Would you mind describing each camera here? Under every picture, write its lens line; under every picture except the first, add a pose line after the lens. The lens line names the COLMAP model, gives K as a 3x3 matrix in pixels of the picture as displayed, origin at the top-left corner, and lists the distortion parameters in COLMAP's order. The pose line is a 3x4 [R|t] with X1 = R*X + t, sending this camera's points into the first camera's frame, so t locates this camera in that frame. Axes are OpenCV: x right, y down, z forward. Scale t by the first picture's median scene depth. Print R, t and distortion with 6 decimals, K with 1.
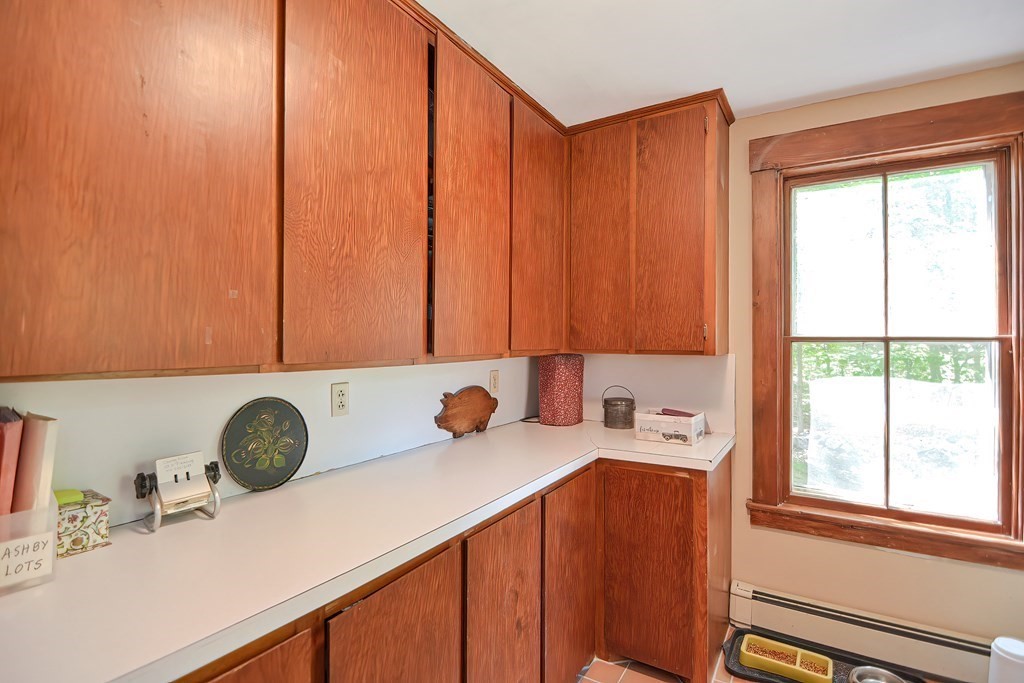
lens RADIAL K [[493.6, 0, 510.6], [0, 493.6, 340.3], [0, 0, 1]] dist [-0.007479, -0.008113]
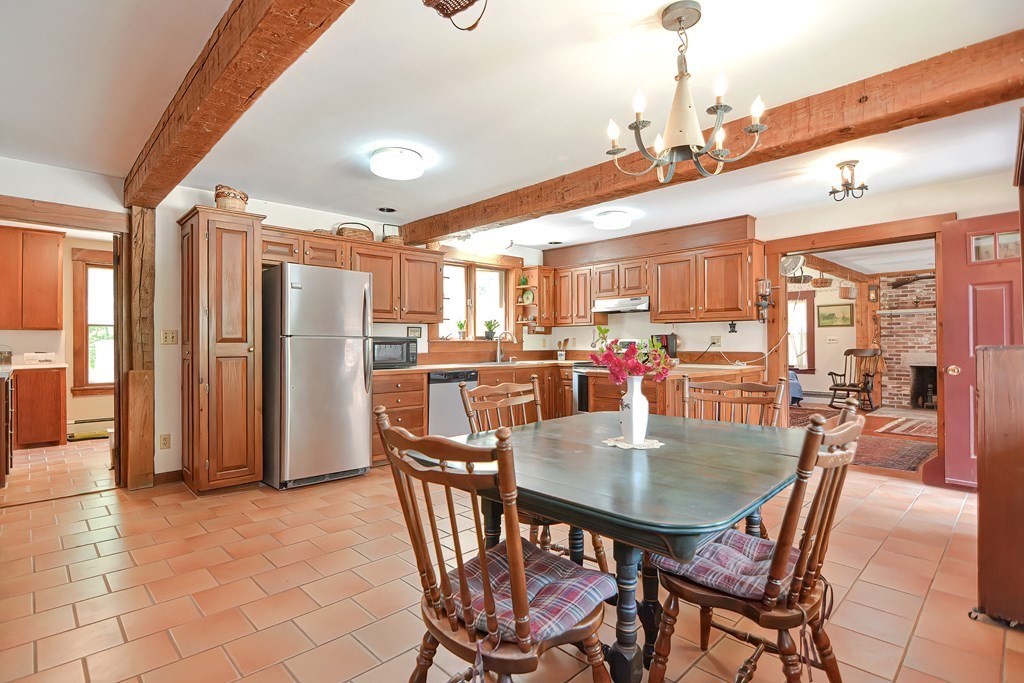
lens RADIAL K [[493.6, 0, 507.4], [0, 493.6, 339.9], [0, 0, 1]] dist [-0.007479, -0.008113]
pose [[0.241239, -0.002825, 0.970462, -1.448369], [-0.001522, 0.999993, 0.003289, 0.064672], [-0.970465, -0.002271, 0.241233, -1.835294]]
